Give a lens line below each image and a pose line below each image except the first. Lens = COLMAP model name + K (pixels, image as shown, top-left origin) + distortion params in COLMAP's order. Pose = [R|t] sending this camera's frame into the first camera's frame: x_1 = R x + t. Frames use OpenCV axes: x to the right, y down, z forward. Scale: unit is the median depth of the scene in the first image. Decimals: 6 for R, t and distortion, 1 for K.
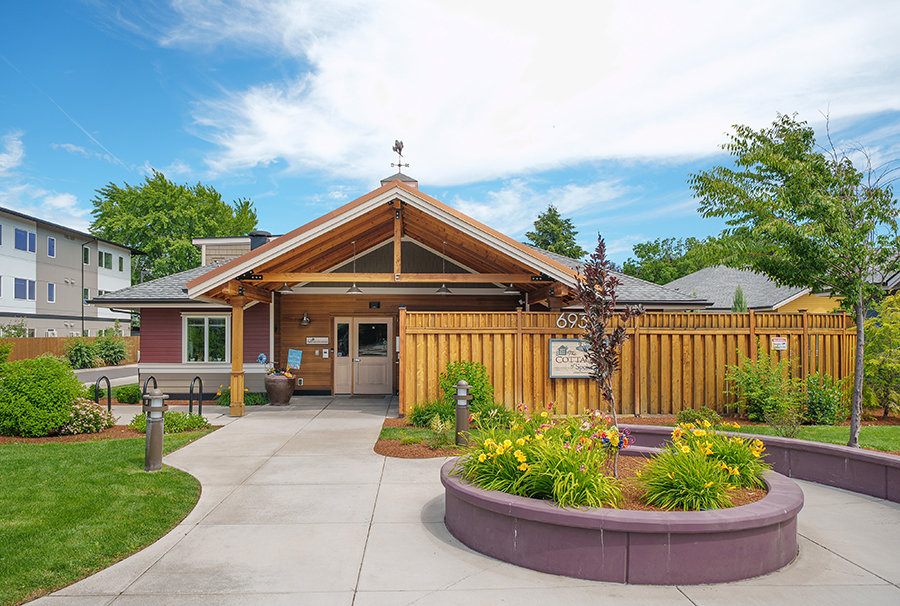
lens RADIAL K [[622.6, 0, 450.0], [0, 622.6, 303.0], [0, 0, 1]] dist [-0.002778, -0.002958]
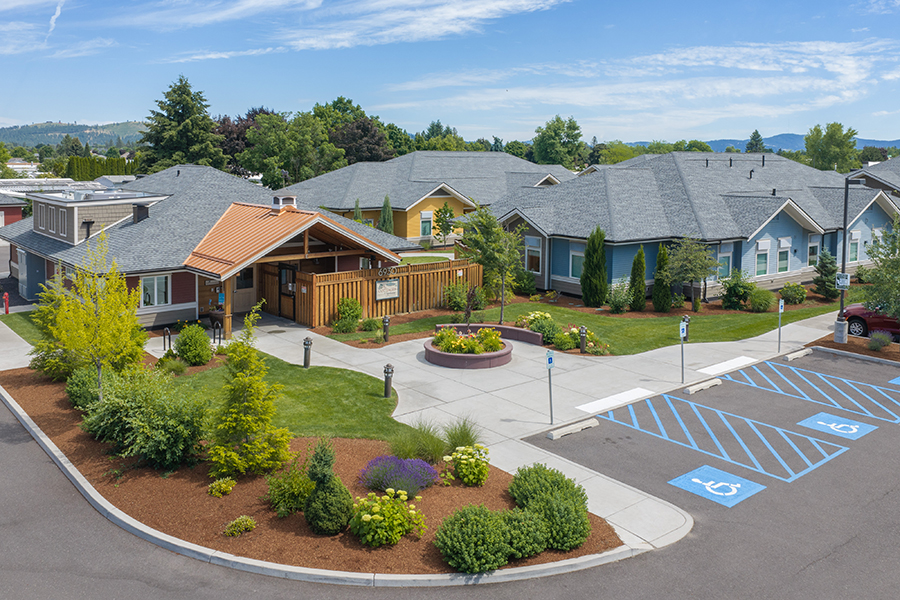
lens RADIAL K [[761.9, 0, 450.0], [0, 761.9, 300.0], [0, 0, 1]] dist [0.001066, 0.000726]
pose [[0.784972, -0.101828, 0.611106, -1.066748], [-0.052224, 0.972013, 0.229048, -0.423545], [-0.617326, -0.211710, 0.757685, -0.960932]]
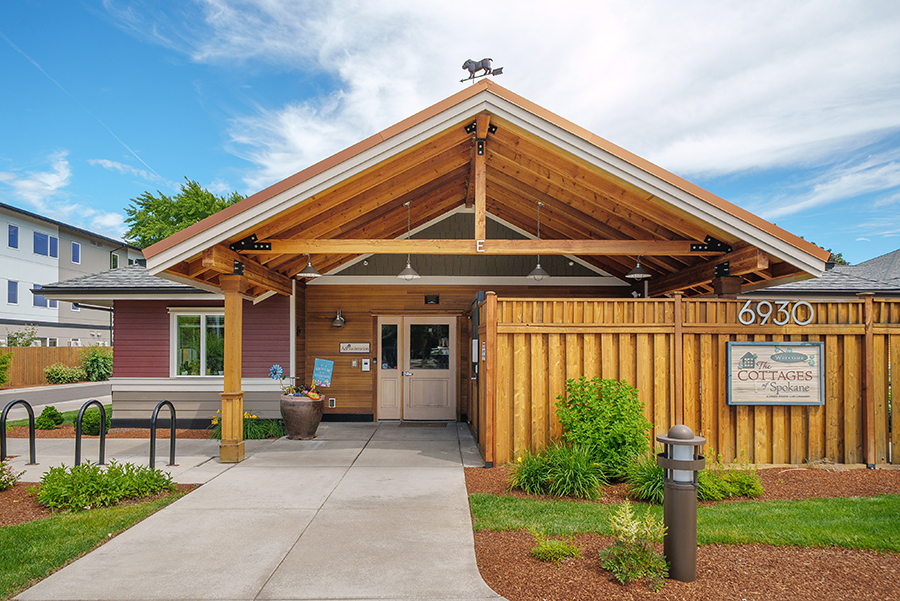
lens RADIAL K [[574.1, 0, 452.3], [0, 574.1, 339.7], [0, 0, 1]] dist [0.003617, 0.001427]
pose [[0.999326, 0.001352, -0.036680, -0.083115], [-0.000036, 0.999356, 0.035875, 0.030958], [0.036705, -0.035850, 0.998683, 0.372431]]
